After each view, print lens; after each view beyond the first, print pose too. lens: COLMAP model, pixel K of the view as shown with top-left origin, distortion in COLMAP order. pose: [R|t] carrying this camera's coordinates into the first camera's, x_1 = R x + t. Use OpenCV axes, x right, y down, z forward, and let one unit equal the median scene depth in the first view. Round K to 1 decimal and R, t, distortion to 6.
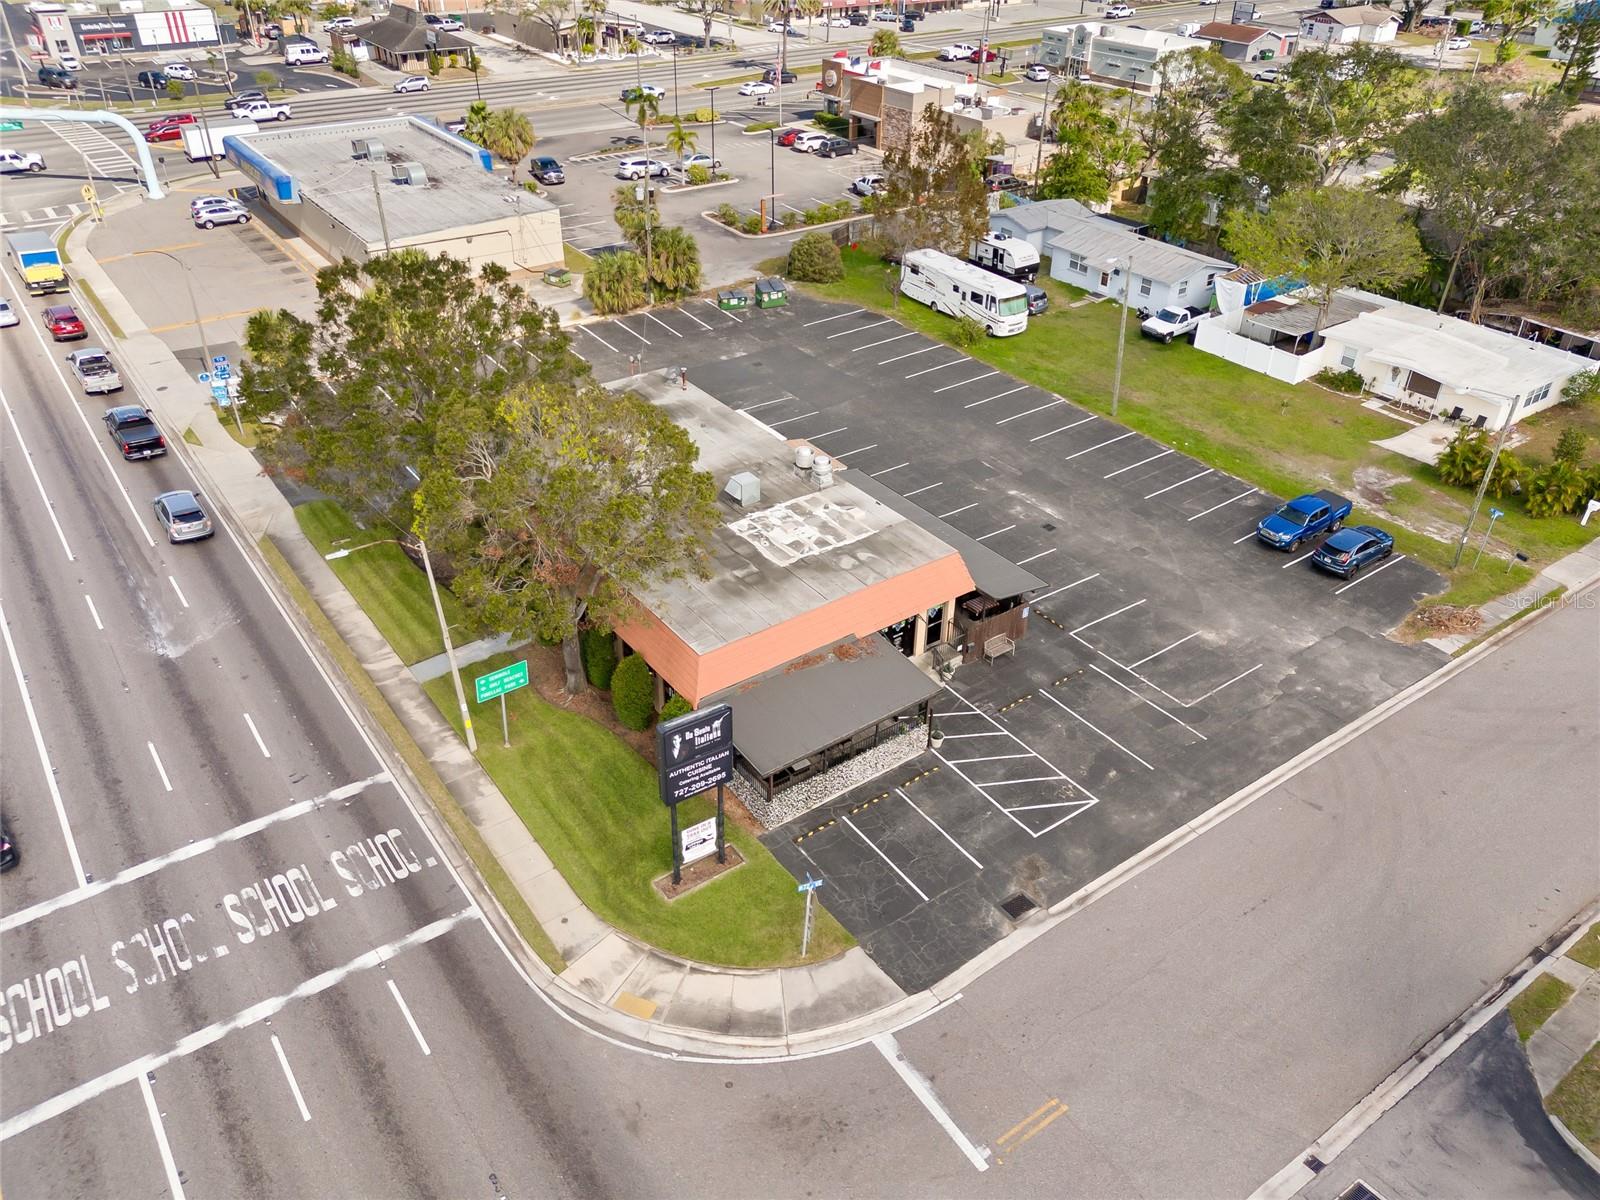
lens RADIAL K [[1176.5, 0, 796.6], [0, 1176.5, 600.1], [0, 0, 1]] dist [0.029393, -0.002501]
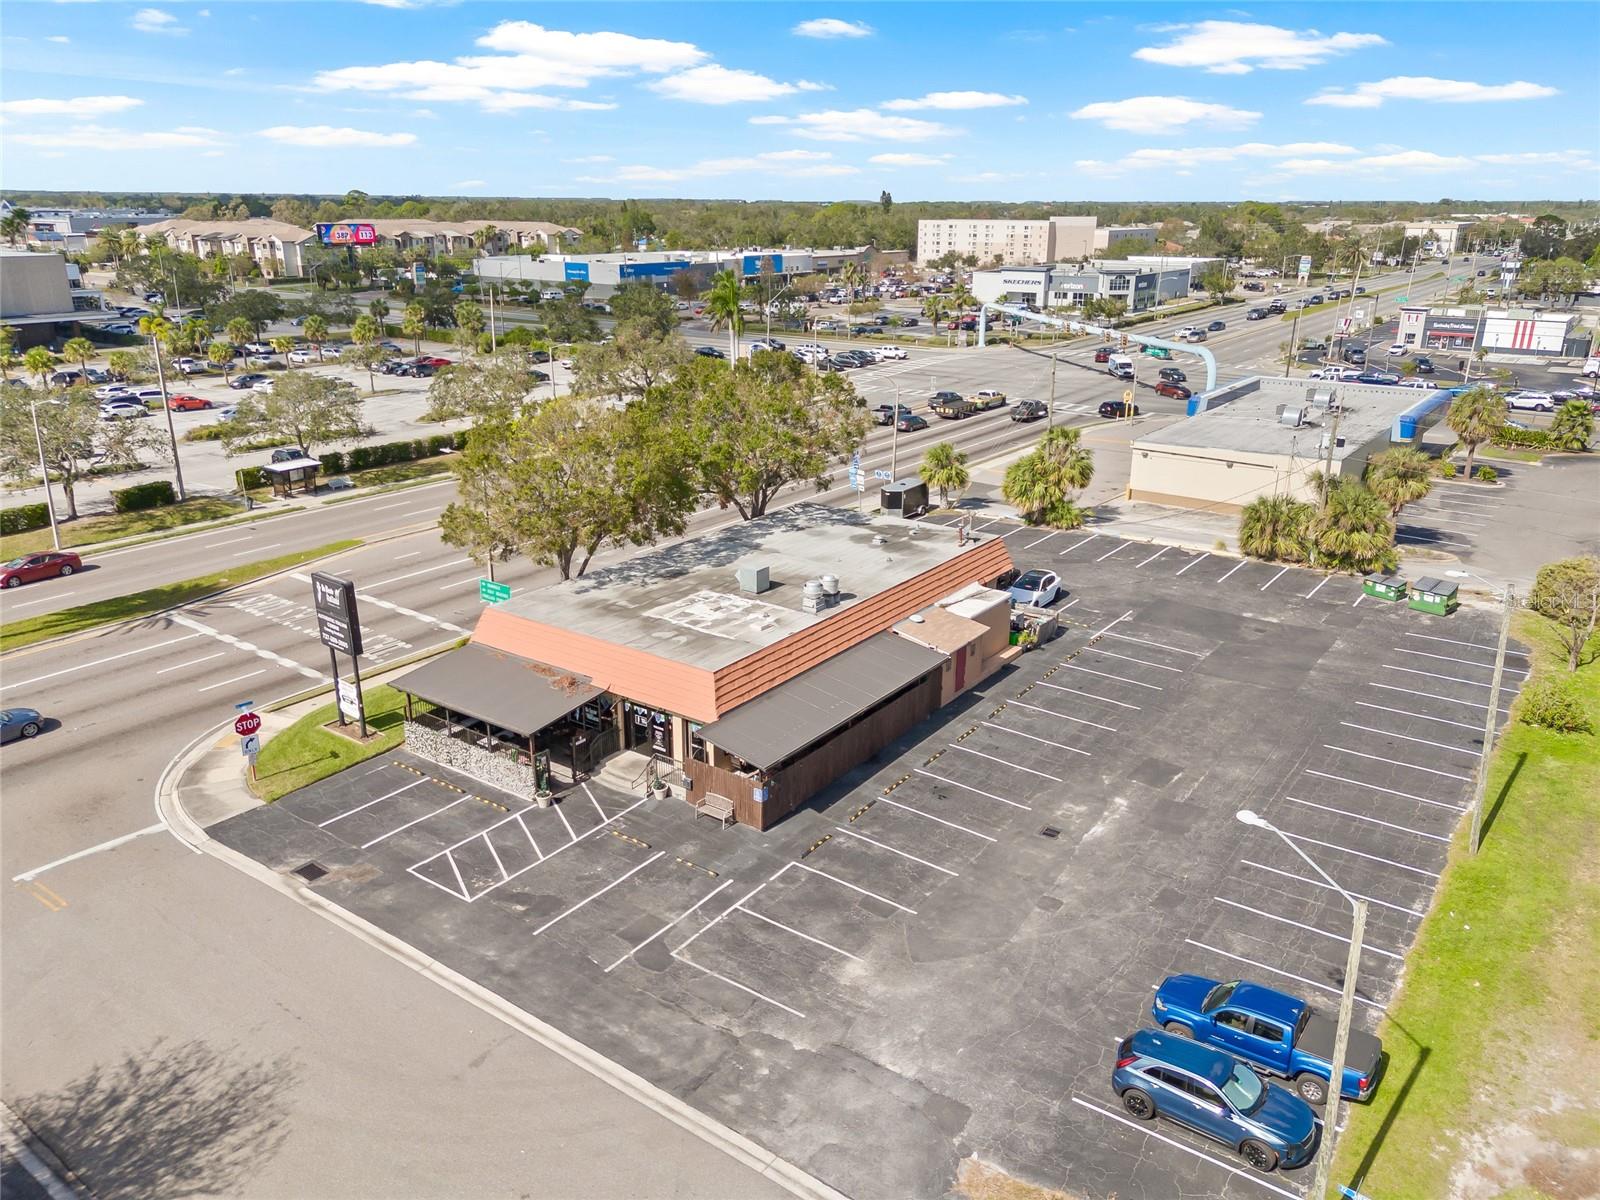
lens RADIAL K [[1176.5, 0, 797.6], [0, 1176.5, 598.9], [0, 0, 1]] dist [0.029393, -0.002501]
pose [[0.318332, 0.299576, -0.899399, 0.975740], [-0.529211, 0.843313, 0.093587, -0.212861], [0.786511, 0.446180, 0.426993, 0.663252]]
